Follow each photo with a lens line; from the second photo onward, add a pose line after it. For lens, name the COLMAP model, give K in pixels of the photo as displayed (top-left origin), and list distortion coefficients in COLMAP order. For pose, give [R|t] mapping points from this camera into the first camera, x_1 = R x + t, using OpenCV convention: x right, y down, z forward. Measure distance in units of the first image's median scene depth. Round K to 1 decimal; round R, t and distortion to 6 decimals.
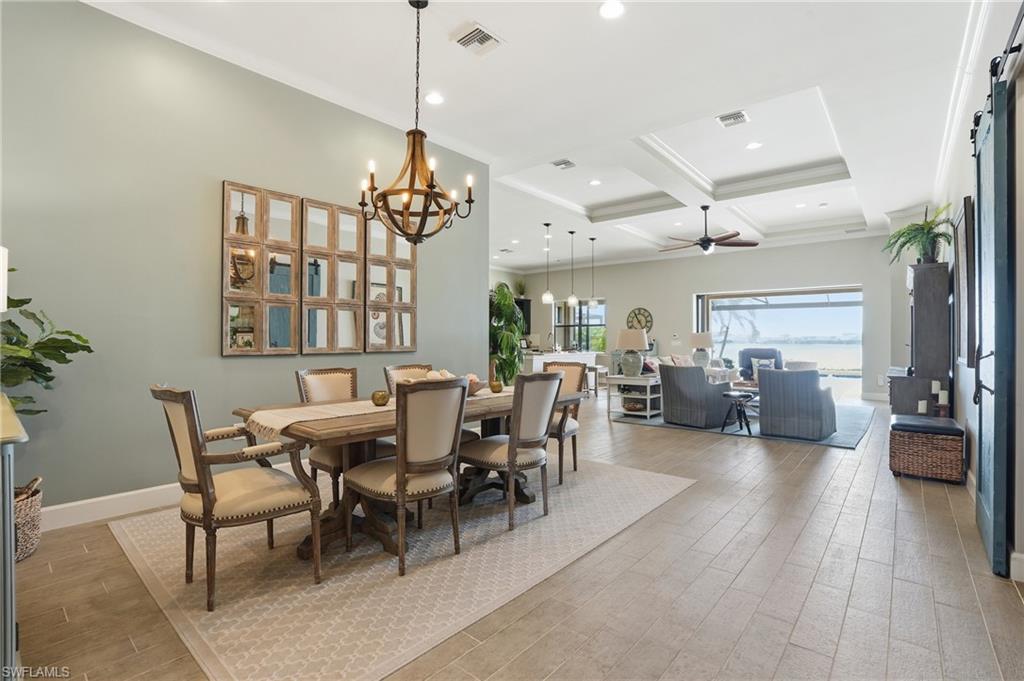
lens RADIAL K [[478.5, 0, 513.8], [0, 478.5, 336.1], [0, 0, 1]] dist [-0.052636, 0.014682]
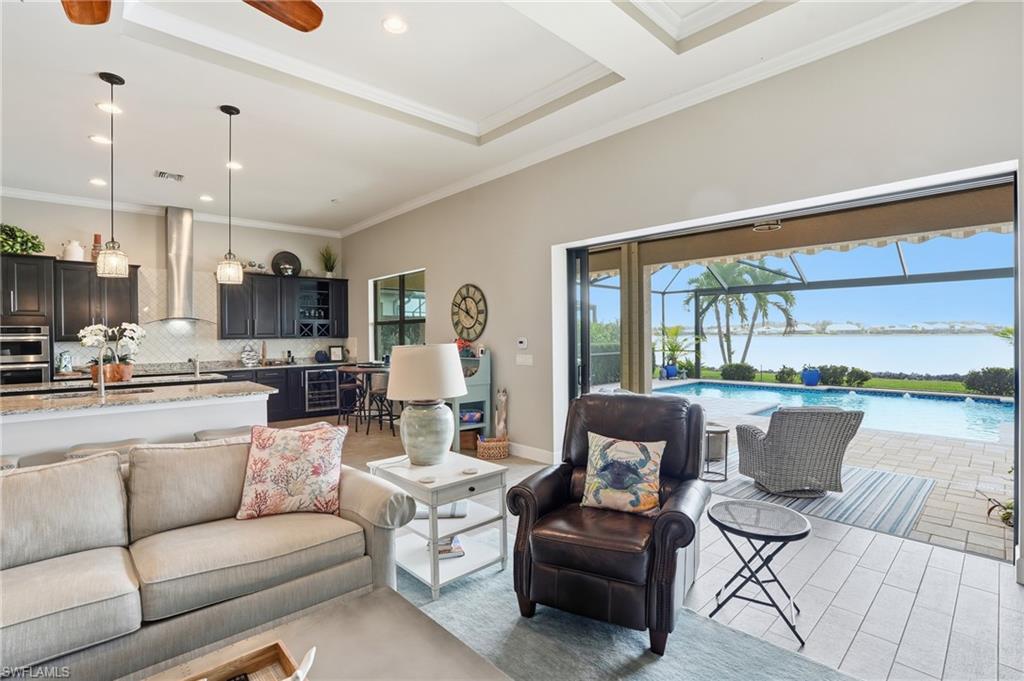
lens RADIAL K [[478.5, 0, 520.3], [0, 478.5, 336.7], [0, 0, 1]] dist [-0.052636, 0.014682]
pose [[0.993991, -0.013901, -0.108580, 0.959186], [0.015749, 0.999745, 0.016183, -0.034453], [0.108327, -0.017795, 0.993956, 1.369205]]
